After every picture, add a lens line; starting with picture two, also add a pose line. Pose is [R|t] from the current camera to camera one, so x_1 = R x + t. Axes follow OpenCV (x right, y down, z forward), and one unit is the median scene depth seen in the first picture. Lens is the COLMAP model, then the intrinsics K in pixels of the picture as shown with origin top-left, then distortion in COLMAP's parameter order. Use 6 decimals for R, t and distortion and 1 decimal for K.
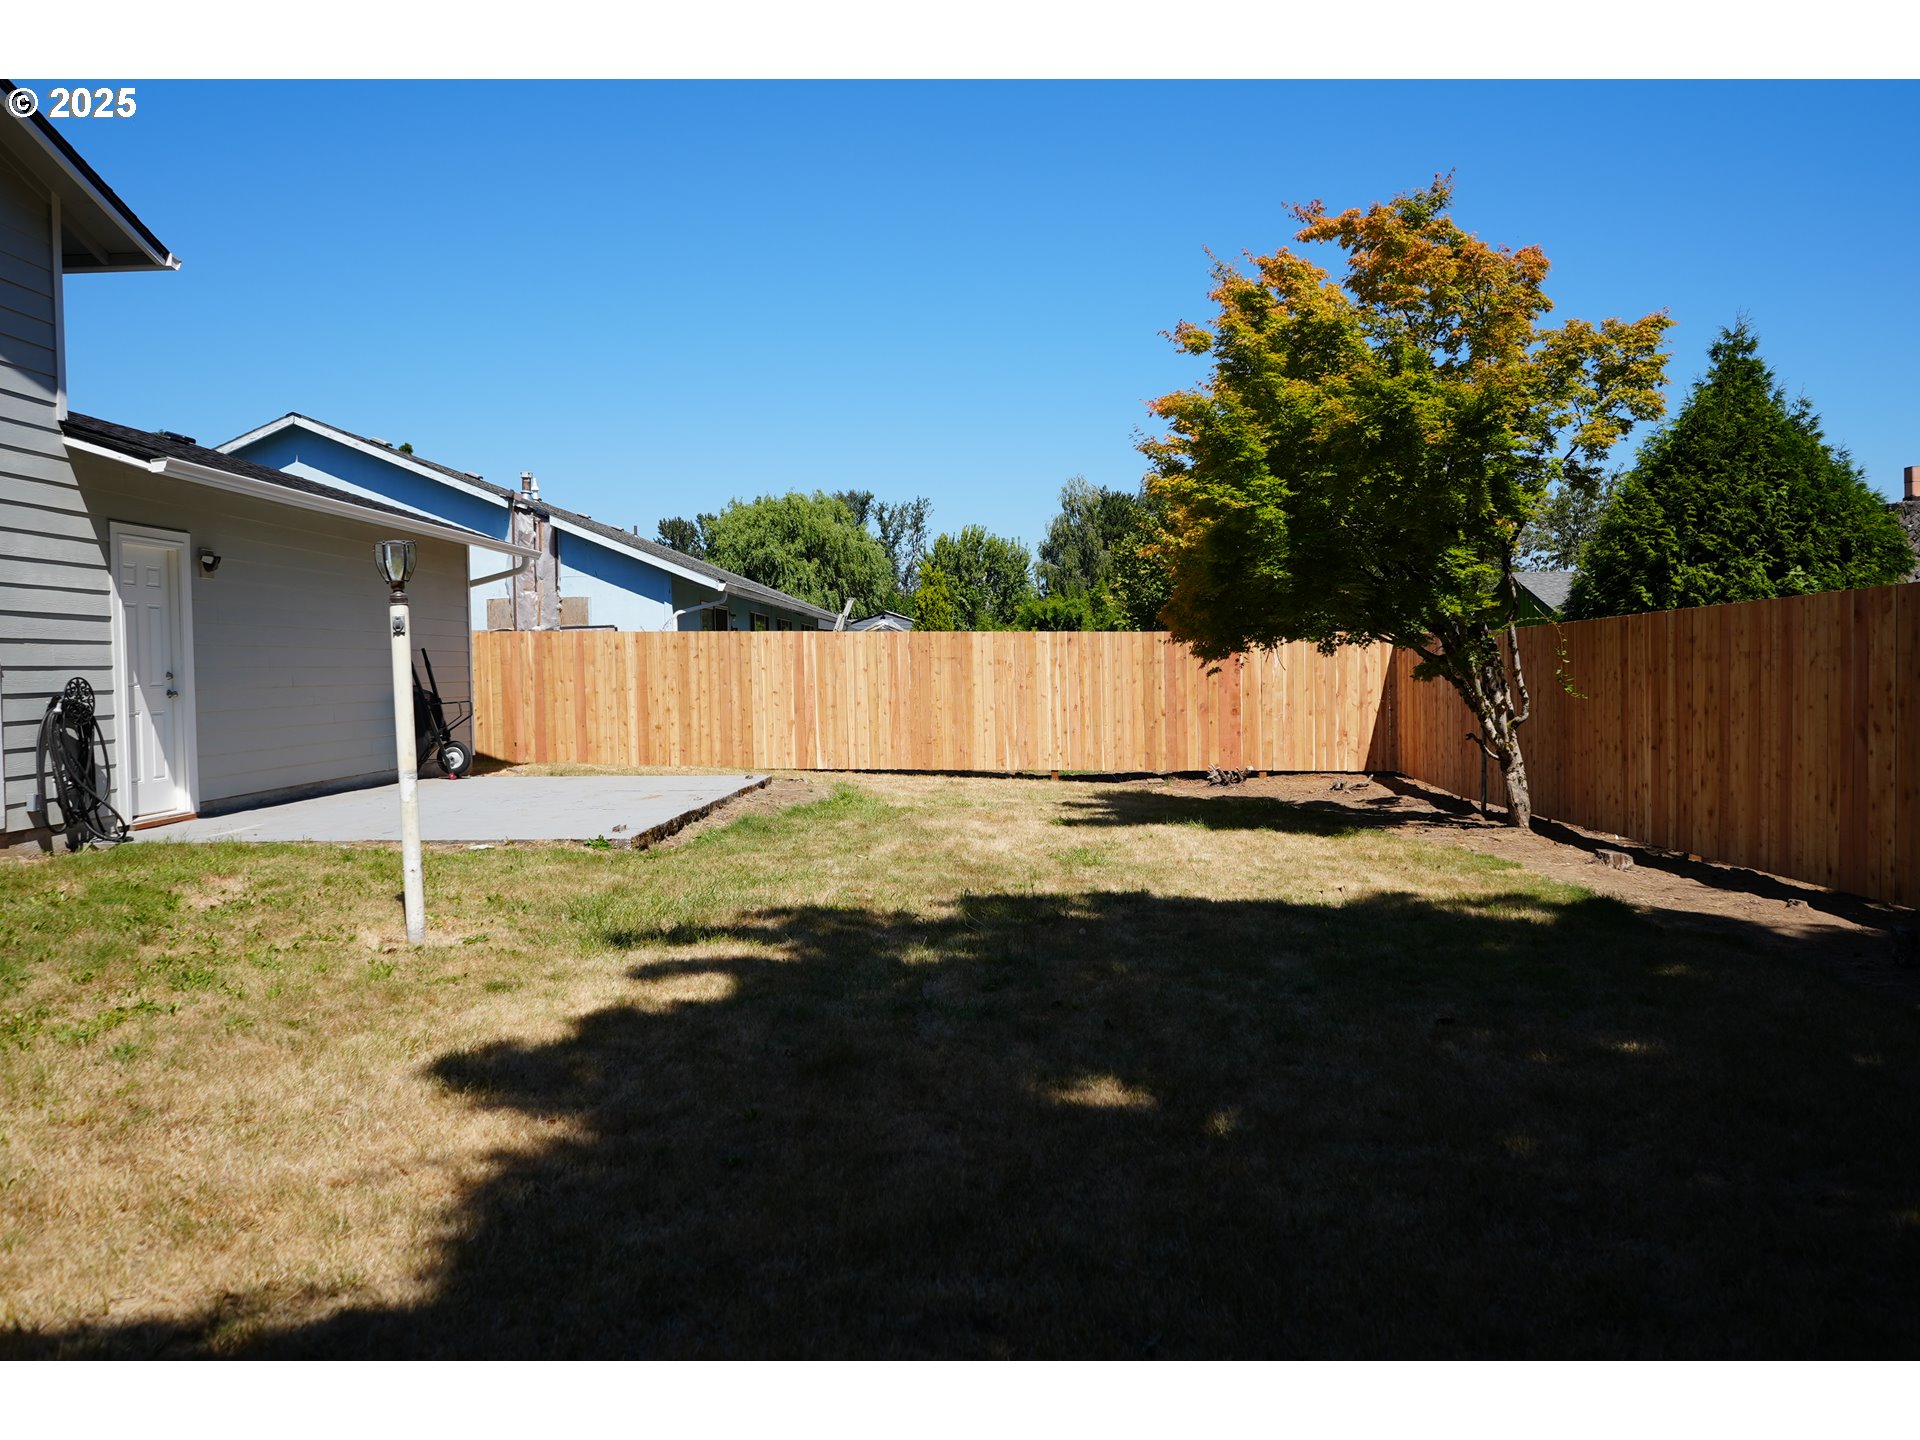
lens RADIAL K [[1500.0, 0, 965.5], [0, 1500.0, 743.4], [0, 0, 1]] dist [-0.014882, 0.008323]
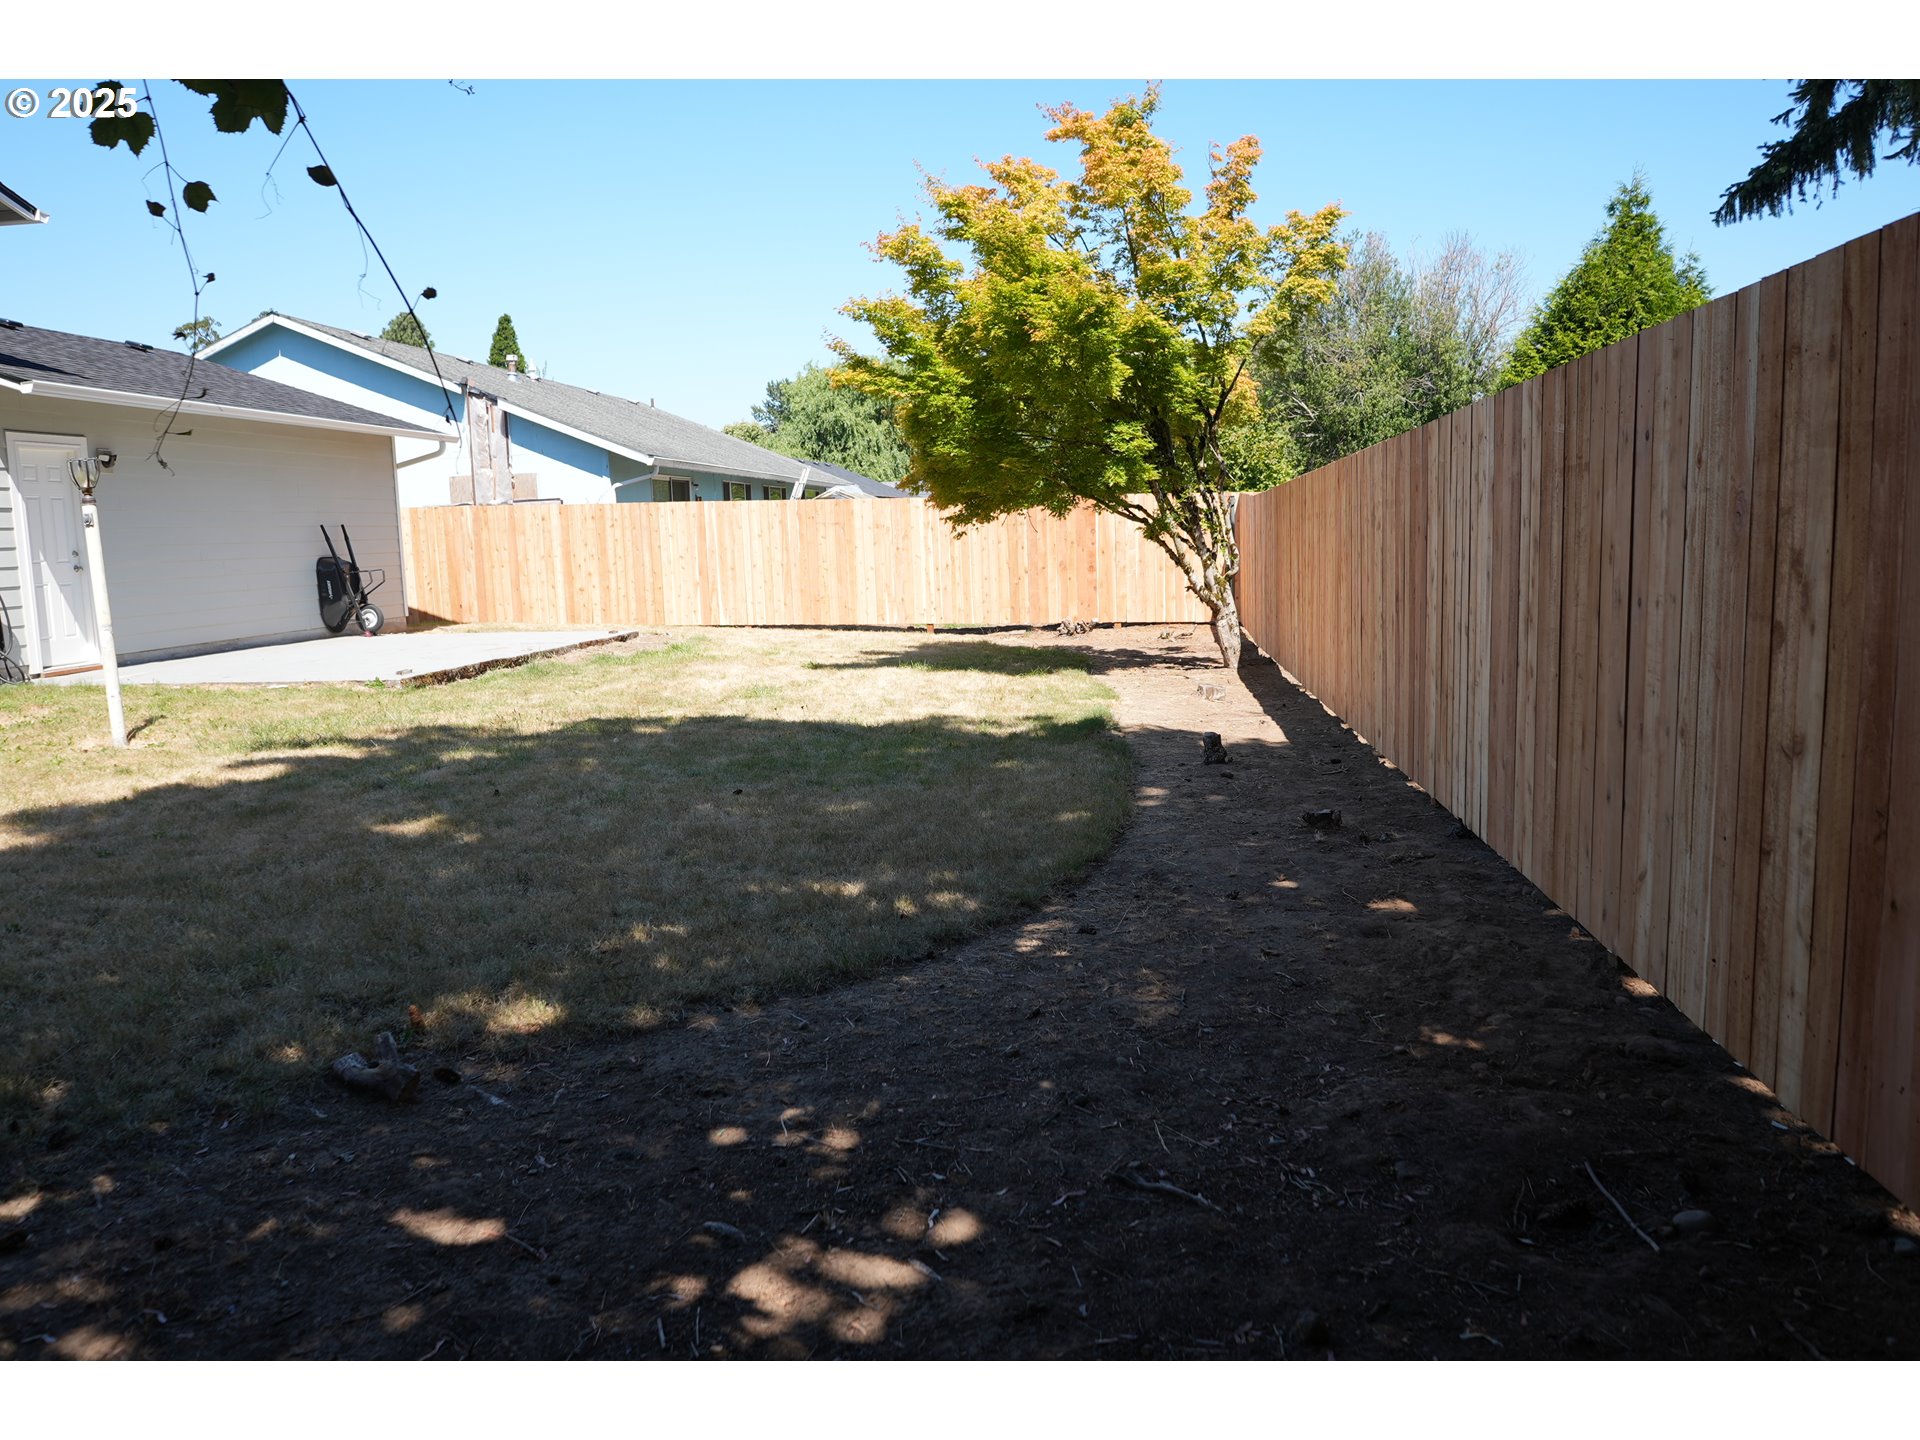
lens RADIAL K [[1500.0, 0, 965.5], [0, 1500.0, 743.4], [0, 0, 1]] dist [-0.014882, 0.008323]
pose [[0.996189, -0.003798, -0.087141, 0.182133], [0.011972, 0.995550, 0.093466, 0.002571], [0.086398, -0.094153, 0.991802, -0.106986]]
